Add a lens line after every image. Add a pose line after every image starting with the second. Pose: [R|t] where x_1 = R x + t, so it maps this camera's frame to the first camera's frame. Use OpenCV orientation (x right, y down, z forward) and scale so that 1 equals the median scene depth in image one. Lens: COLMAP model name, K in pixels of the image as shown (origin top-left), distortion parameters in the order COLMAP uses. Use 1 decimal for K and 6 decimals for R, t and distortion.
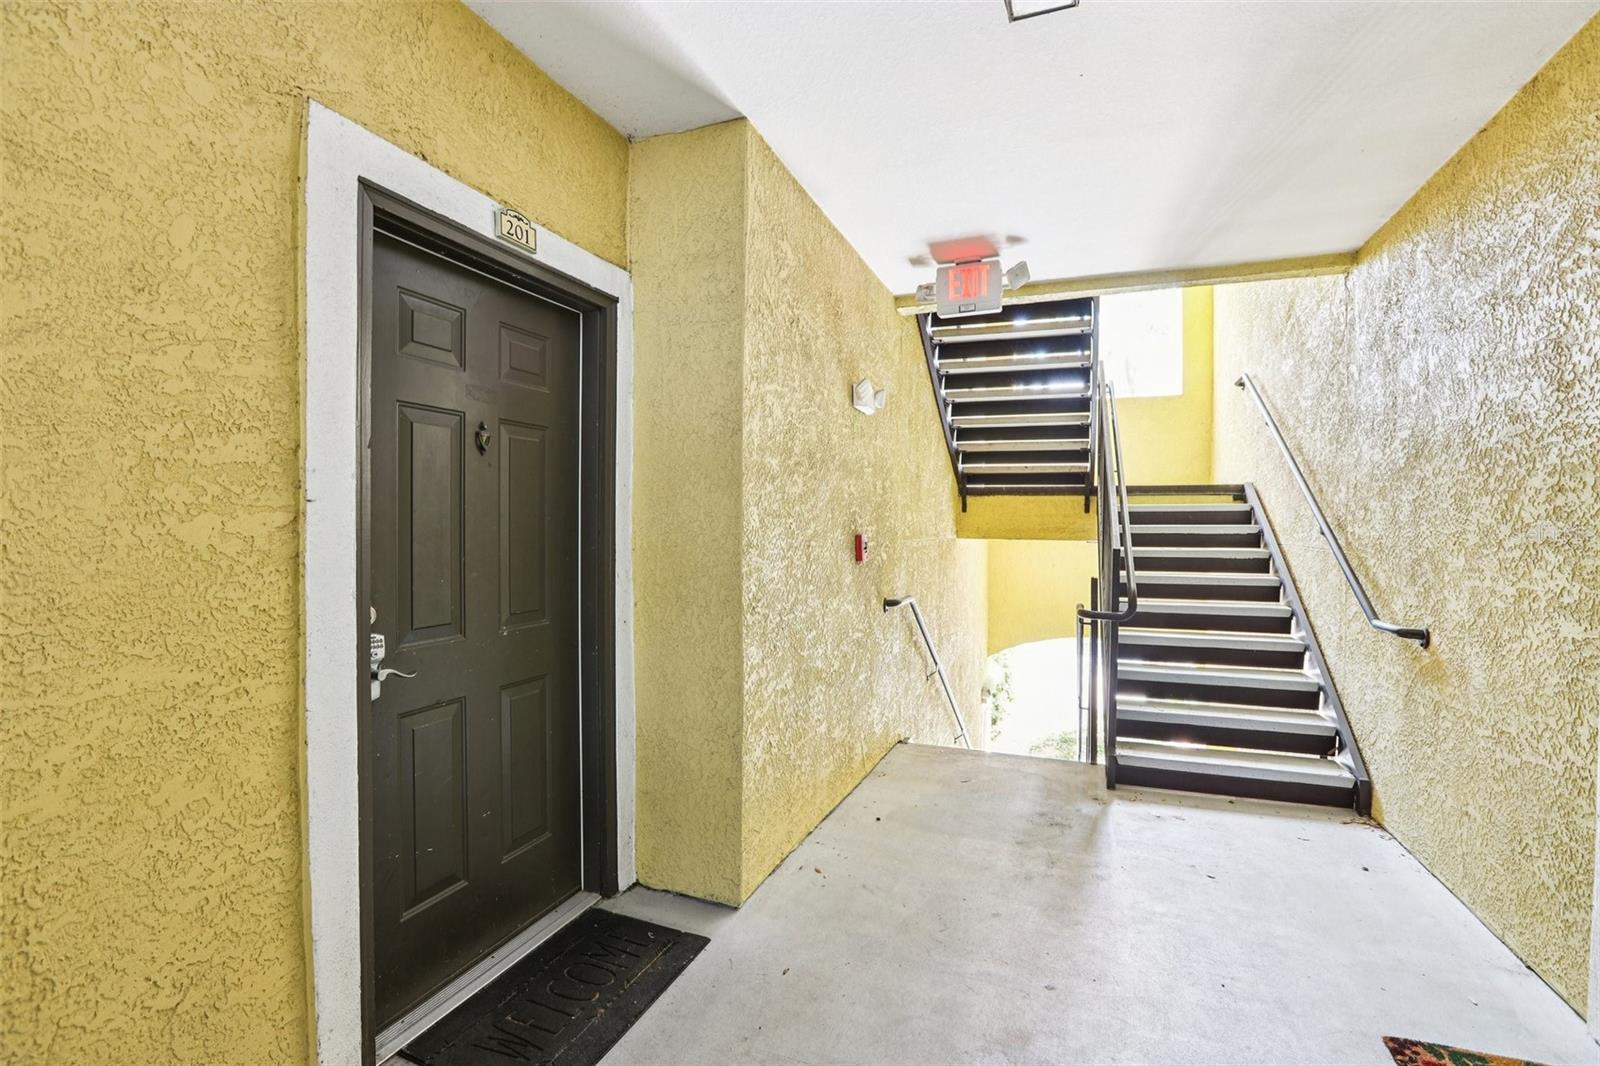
lens RADIAL K [[728.5, 0, 800.0], [0, 728.5, 533.0], [0, 0, 1]] dist [-0.042000, 0.018635]
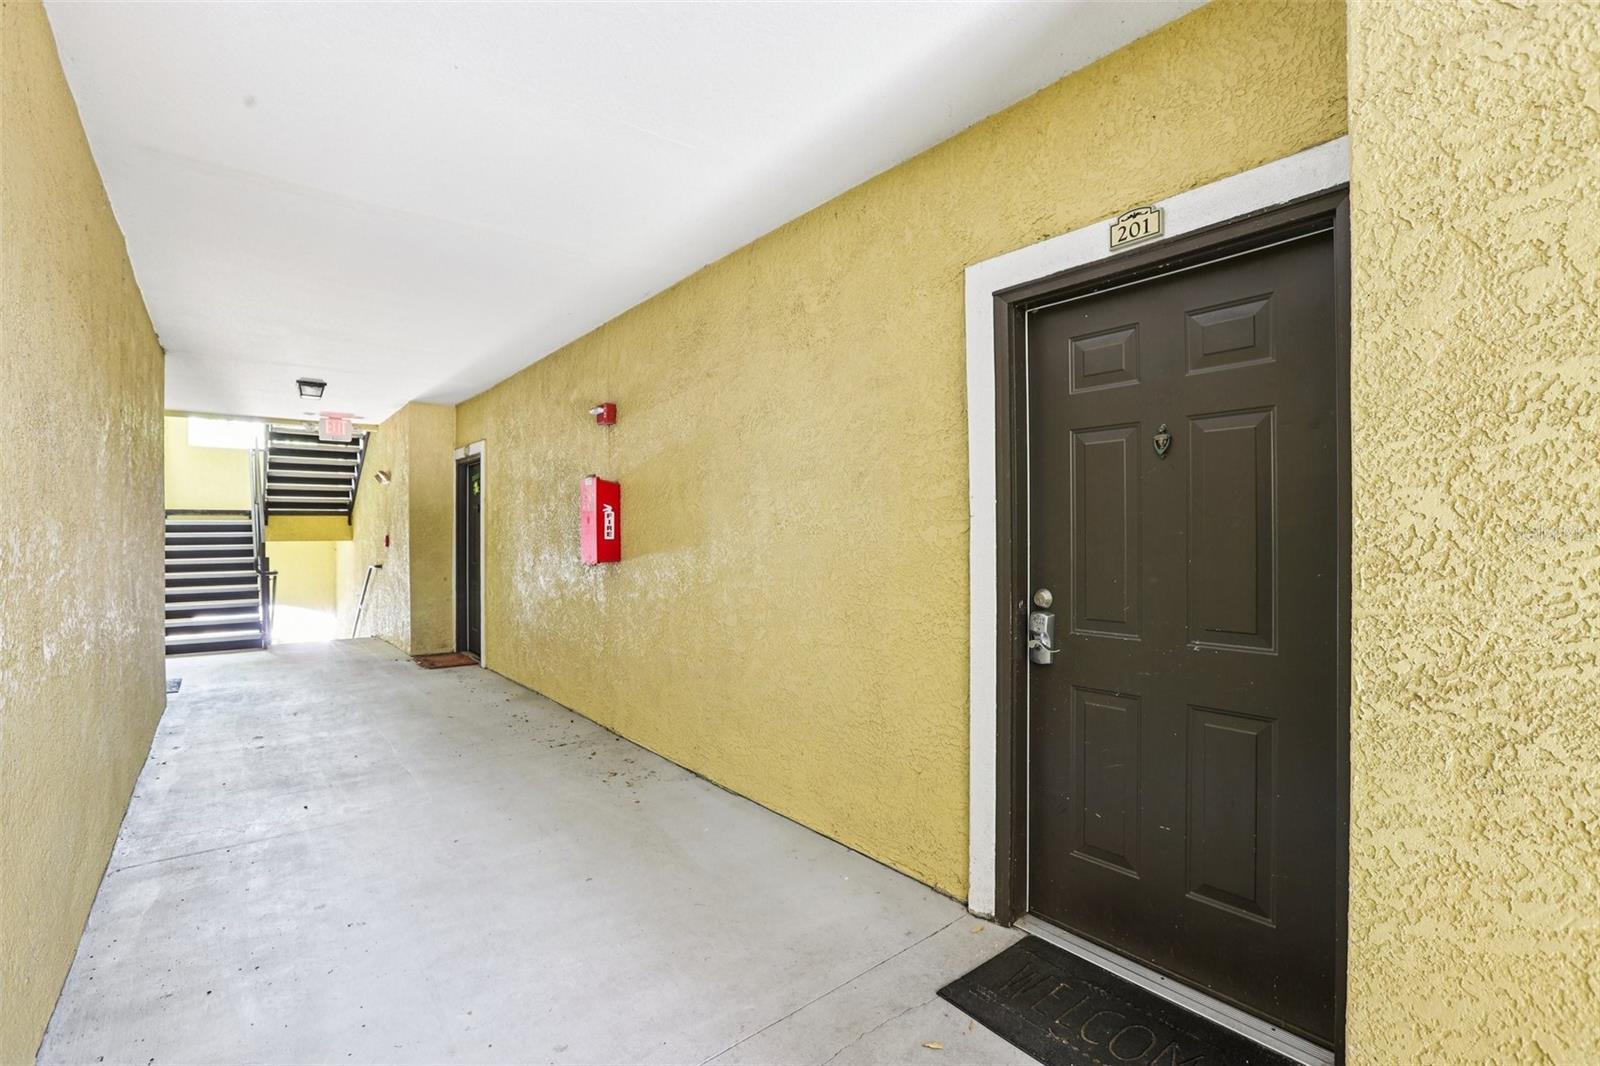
lens RADIAL K [[728.5, 0, 800.0], [0, 728.5, 533.0], [0, 0, 1]] dist [-0.042000, 0.018635]
pose [[-0.489329, -0.001804, -0.872098, 0.918823], [-0.007352, 0.999971, 0.002057, -0.008183], [0.872068, 0.007418, -0.489328, 1.470057]]
